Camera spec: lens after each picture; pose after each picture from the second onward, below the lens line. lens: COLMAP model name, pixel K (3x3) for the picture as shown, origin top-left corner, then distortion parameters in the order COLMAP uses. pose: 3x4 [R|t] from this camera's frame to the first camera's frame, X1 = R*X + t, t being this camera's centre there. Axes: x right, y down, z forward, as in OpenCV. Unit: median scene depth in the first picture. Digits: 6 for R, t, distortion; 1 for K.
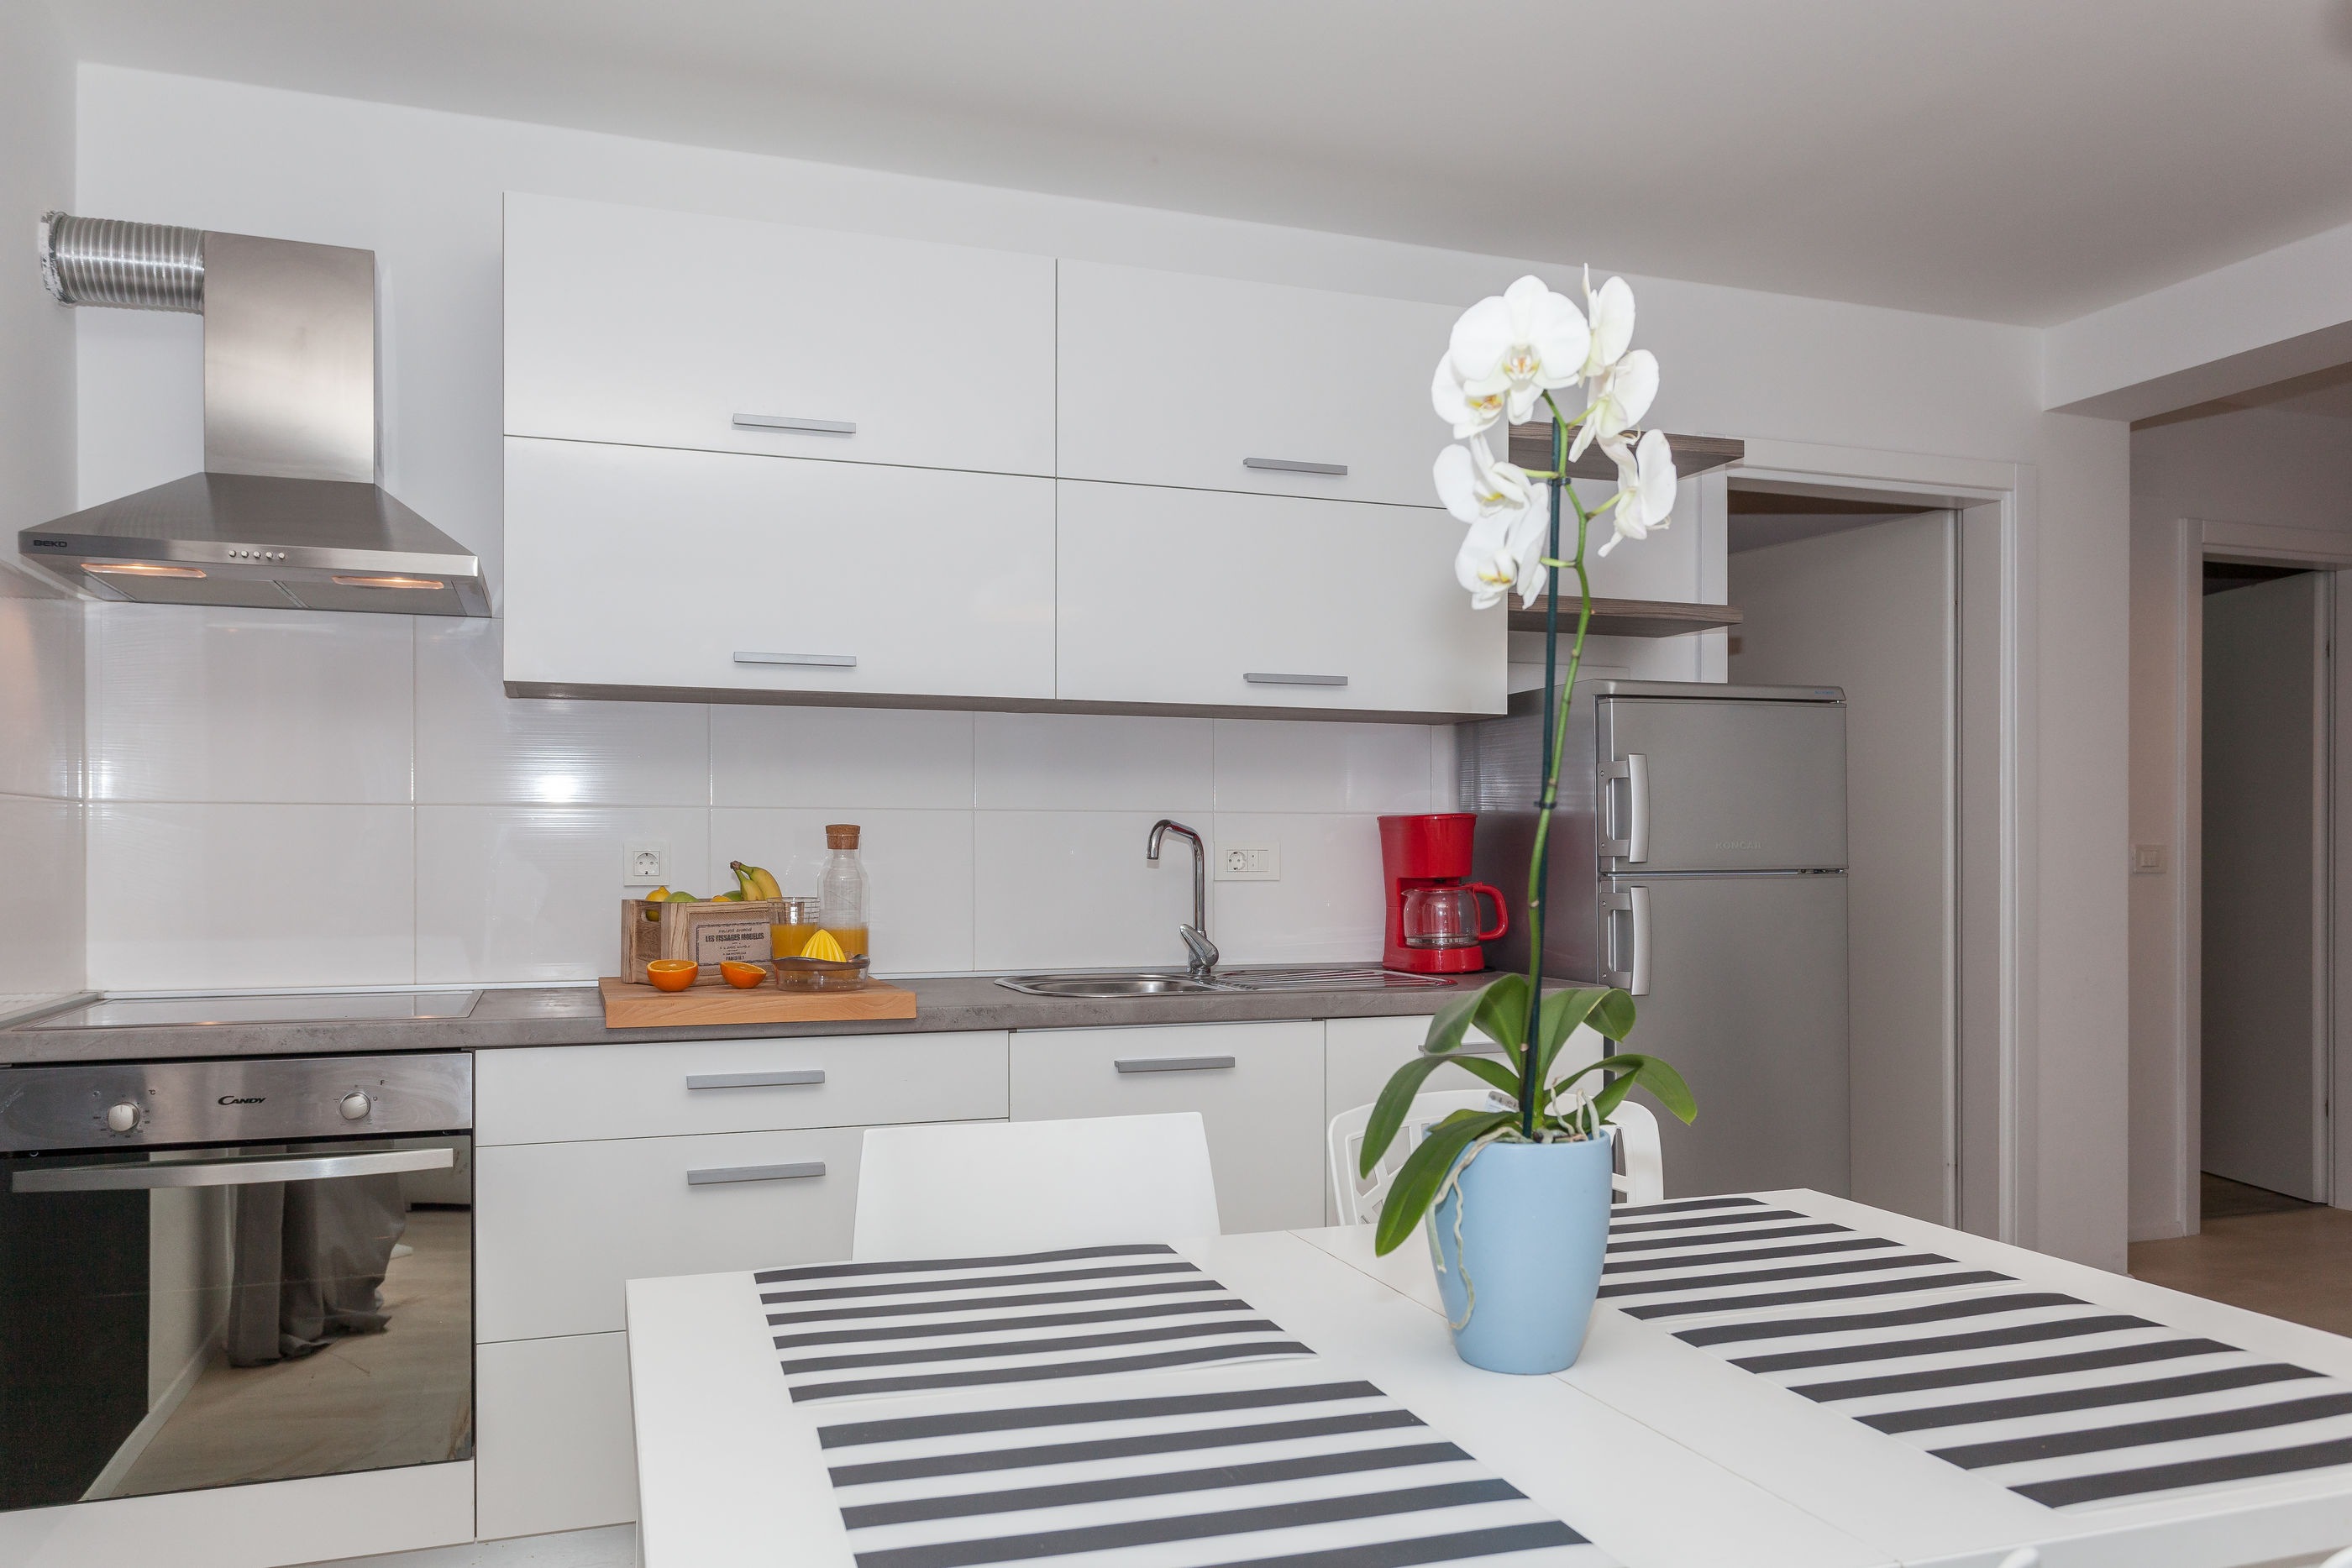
lens RADIAL K [[1702.4, 0, 1176.0], [0, 1702.4, 784.0], [0, 0, 1]] dist [-0.001471, -0.003095]
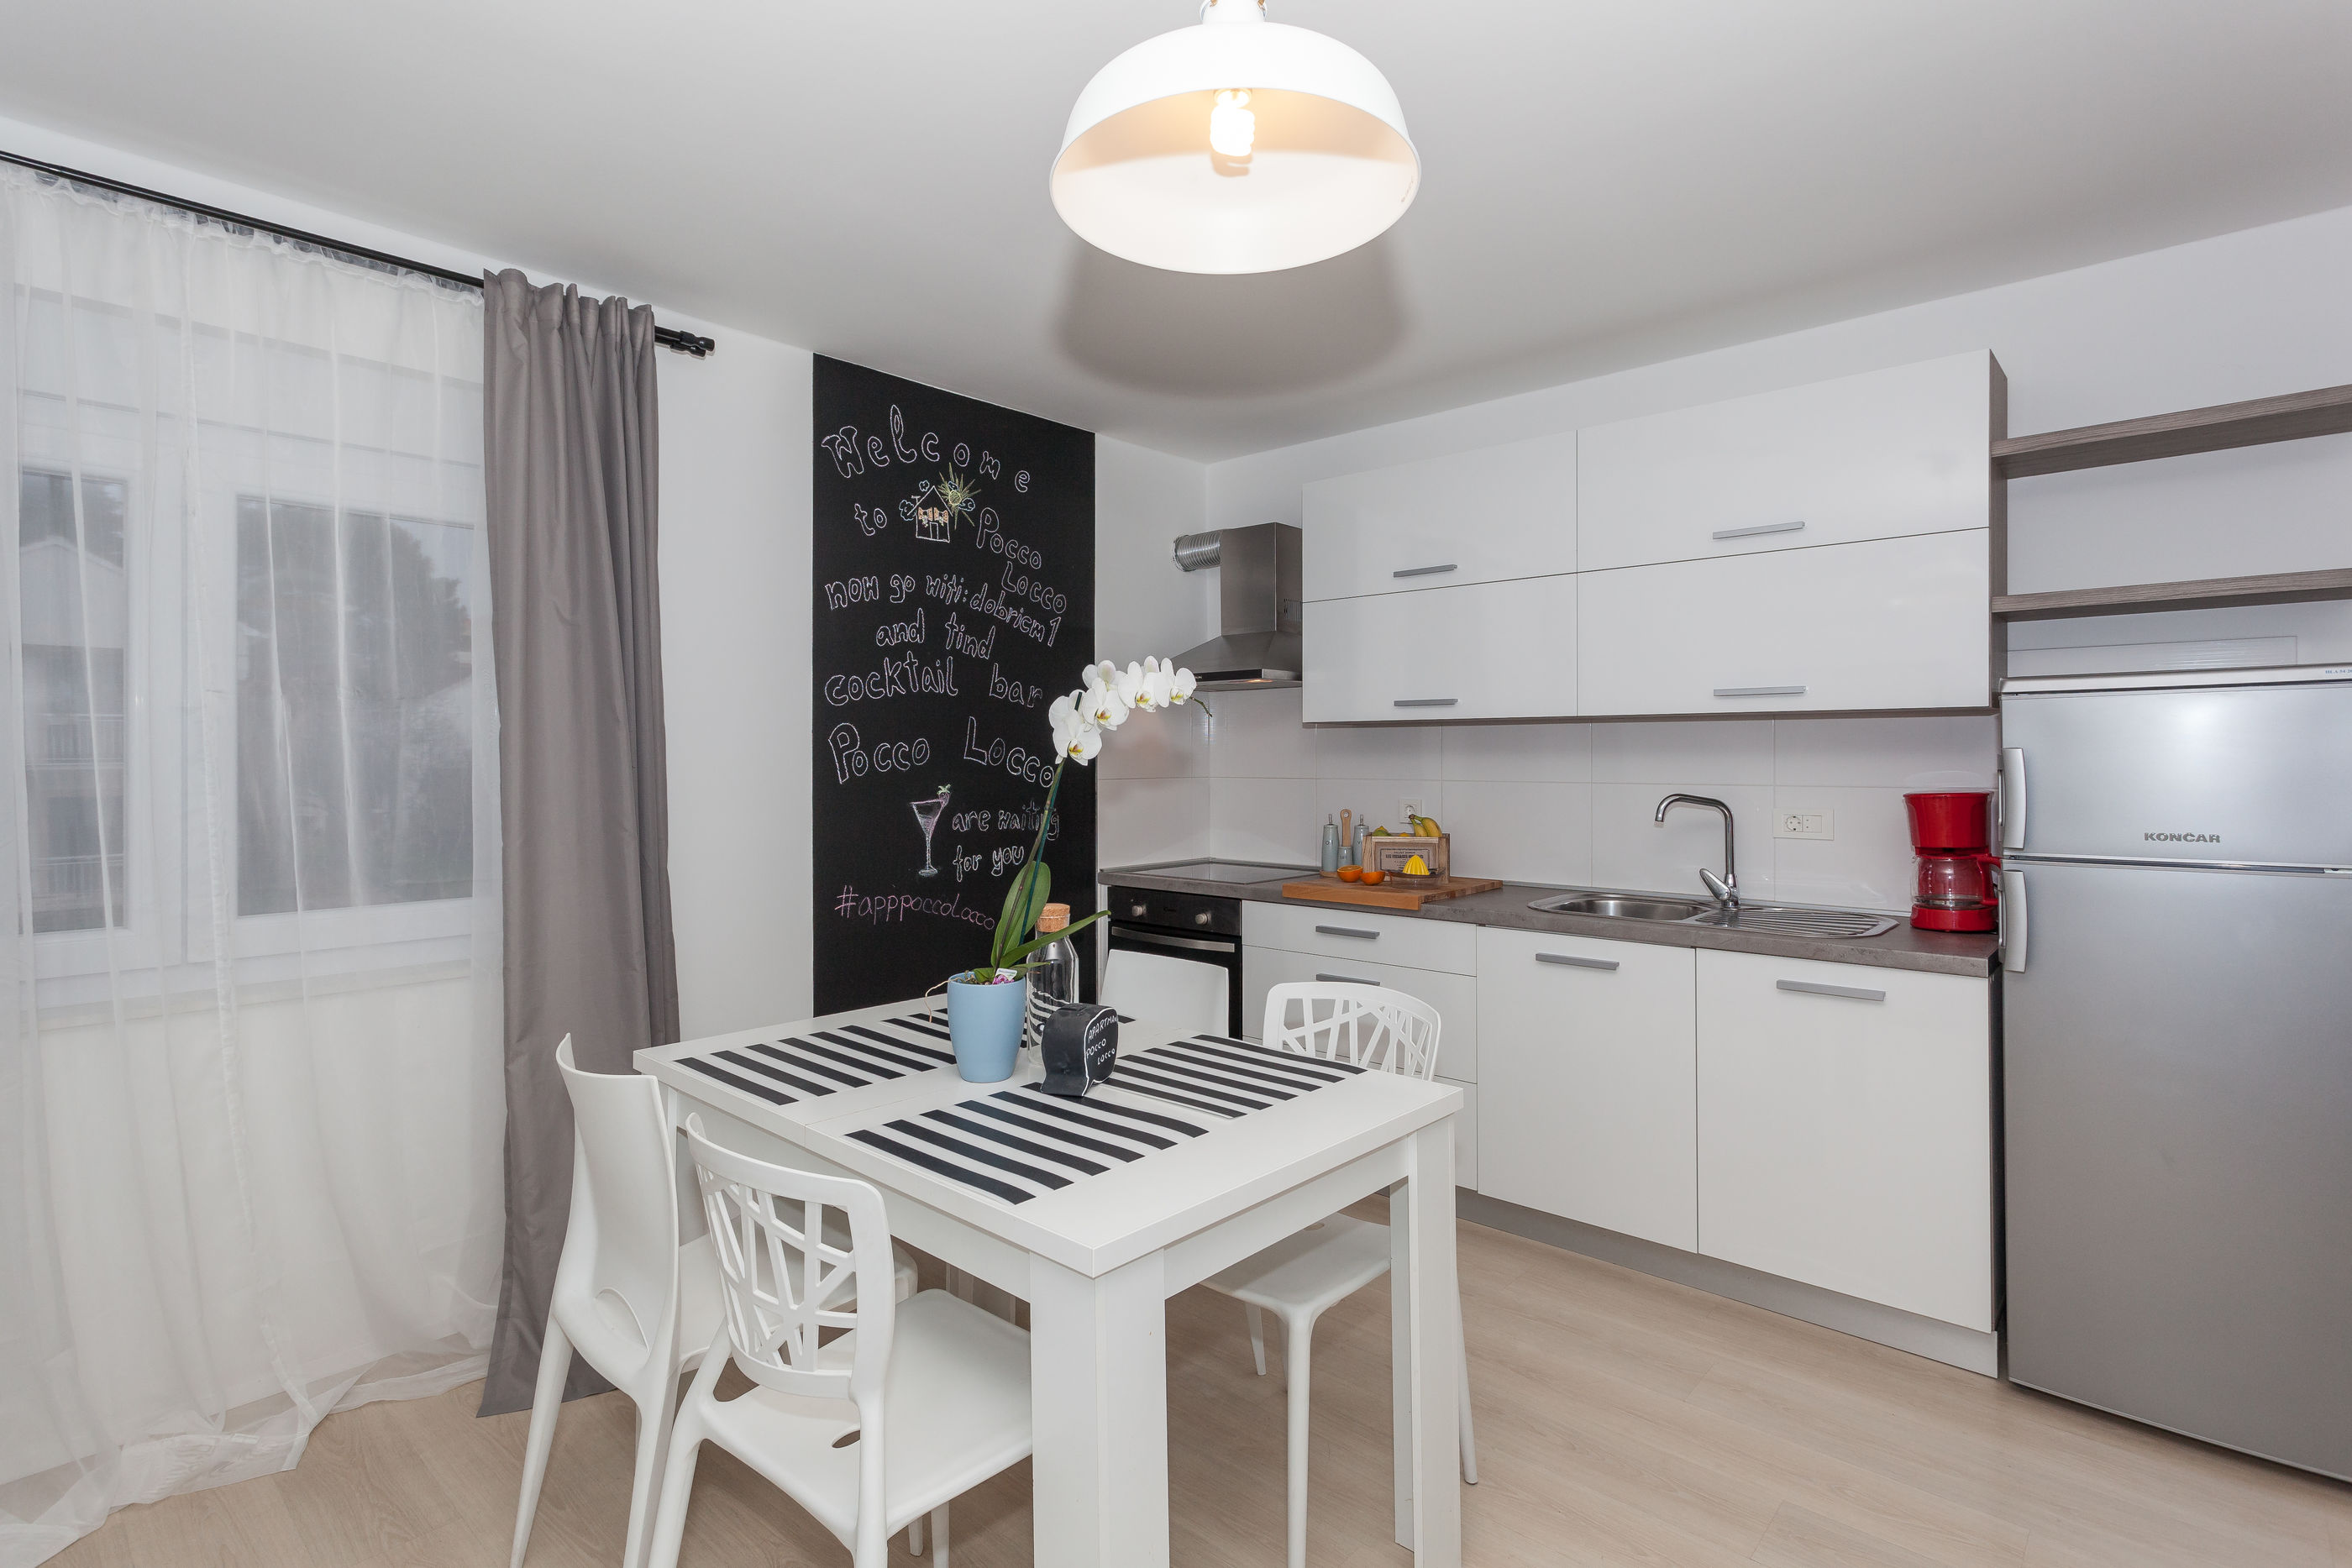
lens RADIAL K [[1123.8, 0, 1176.6], [0, 1123.8, 760.2], [0, 0, 1]] dist [-0.002142, -0.000320]
pose [[0.473454, -0.000064, -0.880819, 0.652781], [0.037076, 0.999115, 0.019856, -0.044489], [0.880038, -0.042058, 0.473037, 0.193801]]
